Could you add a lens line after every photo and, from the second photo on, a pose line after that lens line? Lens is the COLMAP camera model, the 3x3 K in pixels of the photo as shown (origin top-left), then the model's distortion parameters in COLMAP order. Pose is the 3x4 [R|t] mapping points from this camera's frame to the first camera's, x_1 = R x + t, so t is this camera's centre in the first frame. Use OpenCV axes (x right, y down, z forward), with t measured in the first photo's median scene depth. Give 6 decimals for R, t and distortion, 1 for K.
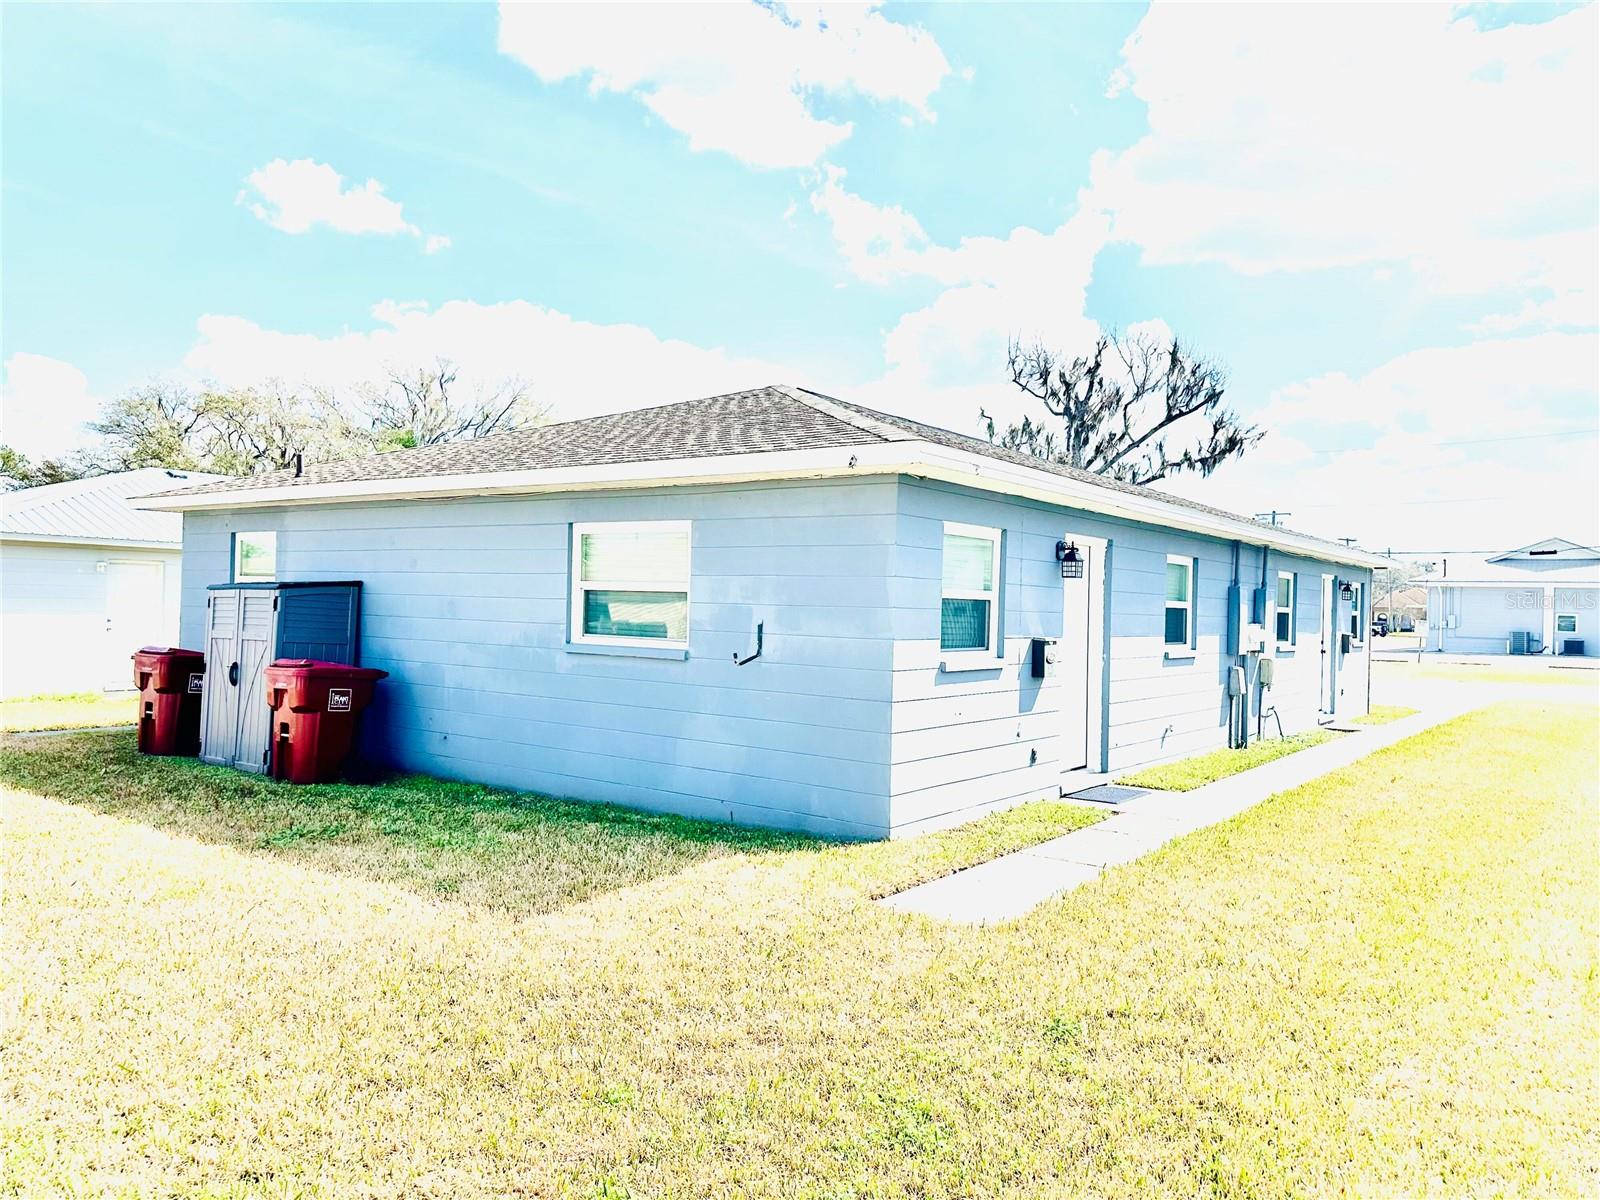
lens RADIAL K [[1117.1, 0, 800.0], [0, 1117.1, 600.0], [0, 0, 1]] dist [0.155250, -0.238452]
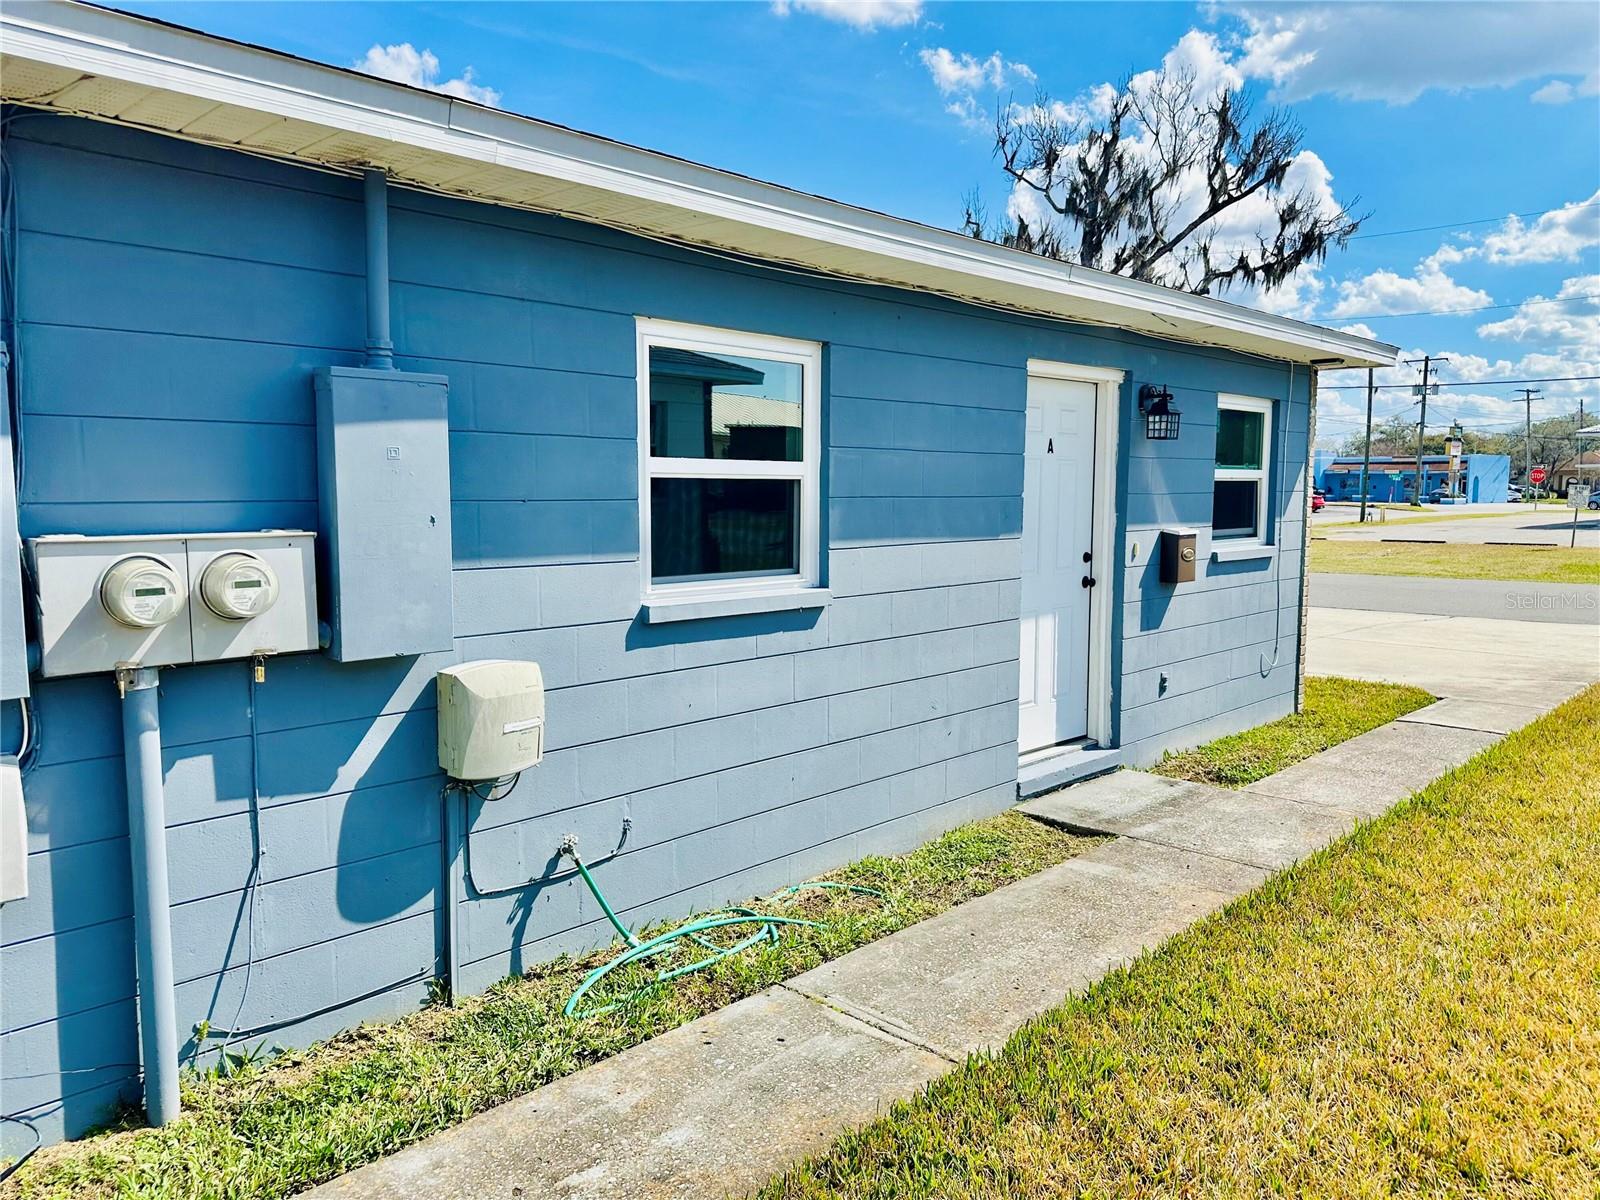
lens RADIAL K [[1144.1, 0, 800.0], [0, 1144.1, 600.0], [0, 0, 1]] dist [-0.005456, -0.053500]
pose [[0.993916, -0.020433, -0.108226, 0.139457], [0.031564, 0.994268, 0.102149, -0.000079], [0.105519, -0.104943, 0.988864, 0.251579]]
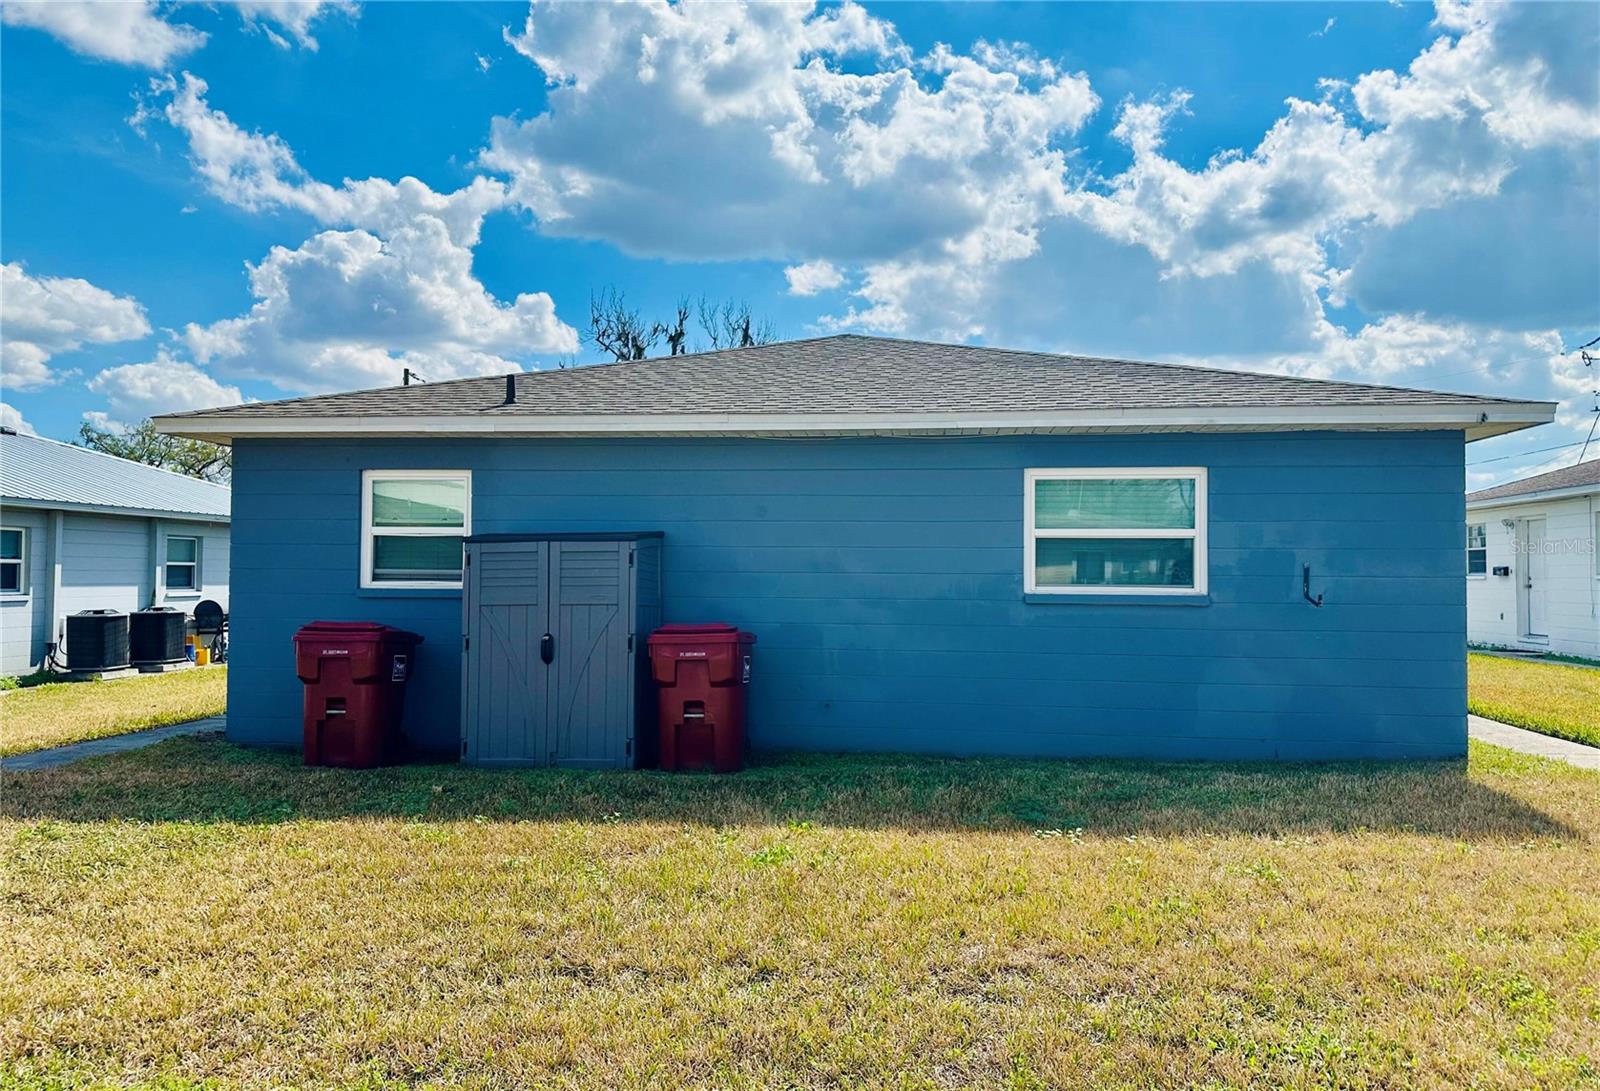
lens RADIAL K [[1123.3, 0, 800.0], [0, 1123.3, 545.5], [0, 0, 1]] dist [0.075876, -0.122944]
pose [[0.857242, -0.007237, 0.514862, -0.180237], [0.014826, 0.999834, -0.010632, 0.000934], [-0.514700, 0.016747, 0.857207, 0.055996]]
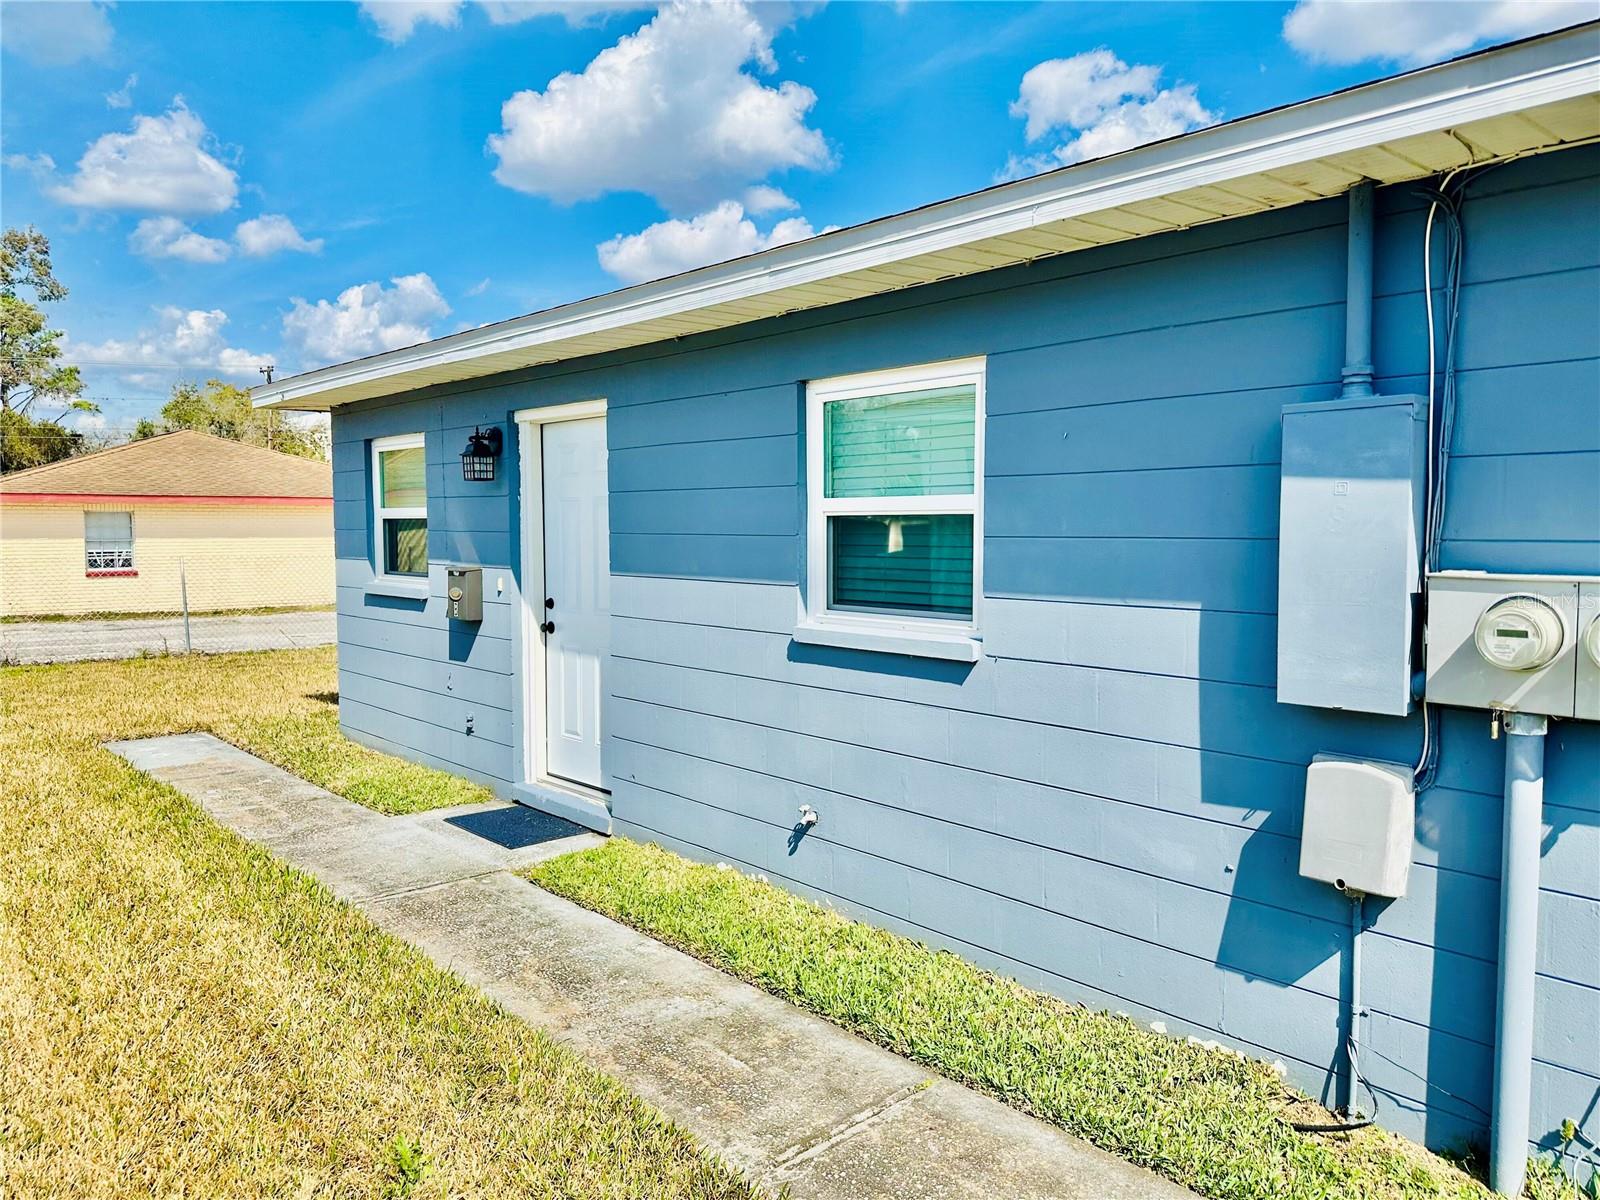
lens RADIAL K [[1117.1, 0, 800.0], [0, 1117.1, 600.0], [0, 0, 1]] dist [0.155250, -0.238452]
pose [[-0.170357, 0.032011, -0.984862, 0.396742], [0.000916, 0.999477, 0.032327, 0.011212], [0.985382, 0.004605, -0.170298, 0.588668]]
